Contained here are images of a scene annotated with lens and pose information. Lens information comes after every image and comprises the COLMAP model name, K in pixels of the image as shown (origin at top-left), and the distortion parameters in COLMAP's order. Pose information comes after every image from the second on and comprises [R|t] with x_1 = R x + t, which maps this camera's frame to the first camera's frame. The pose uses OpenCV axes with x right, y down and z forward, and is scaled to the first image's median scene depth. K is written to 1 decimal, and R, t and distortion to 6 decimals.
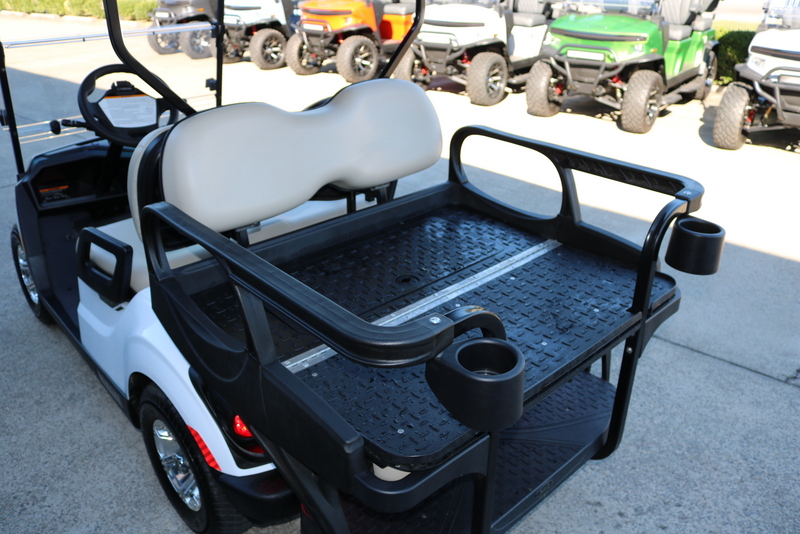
lens RADIAL K [[655.0, 0, 400.0], [0, 655.0, 267.0], [0, 0, 1]] dist [-0.151630, 0.124211]
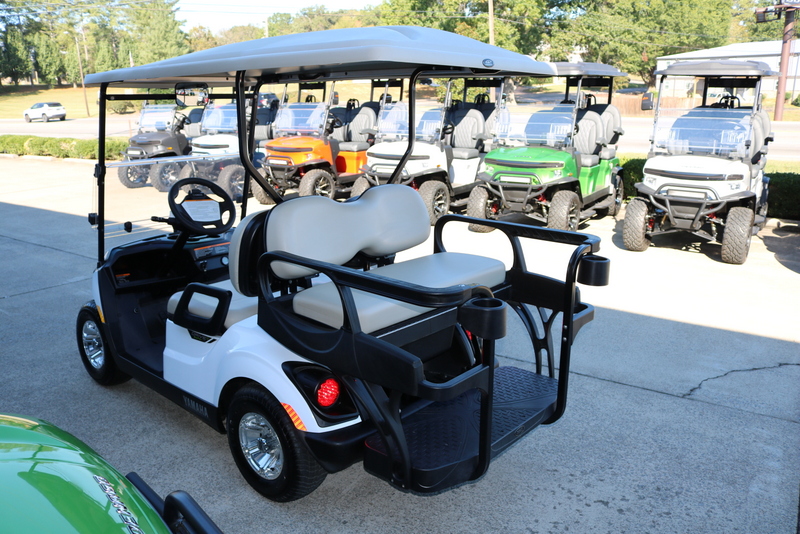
lens RADIAL K [[655.0, 0, 400.0], [0, 655.0, 267.0], [0, 0, 1]] dist [-0.151630, 0.124211]
pose [[0.994725, -0.024671, 0.099565, -0.051777], [0.044297, 0.978789, -0.200024, 0.065101], [-0.092519, 0.203379, 0.974719, -0.142777]]
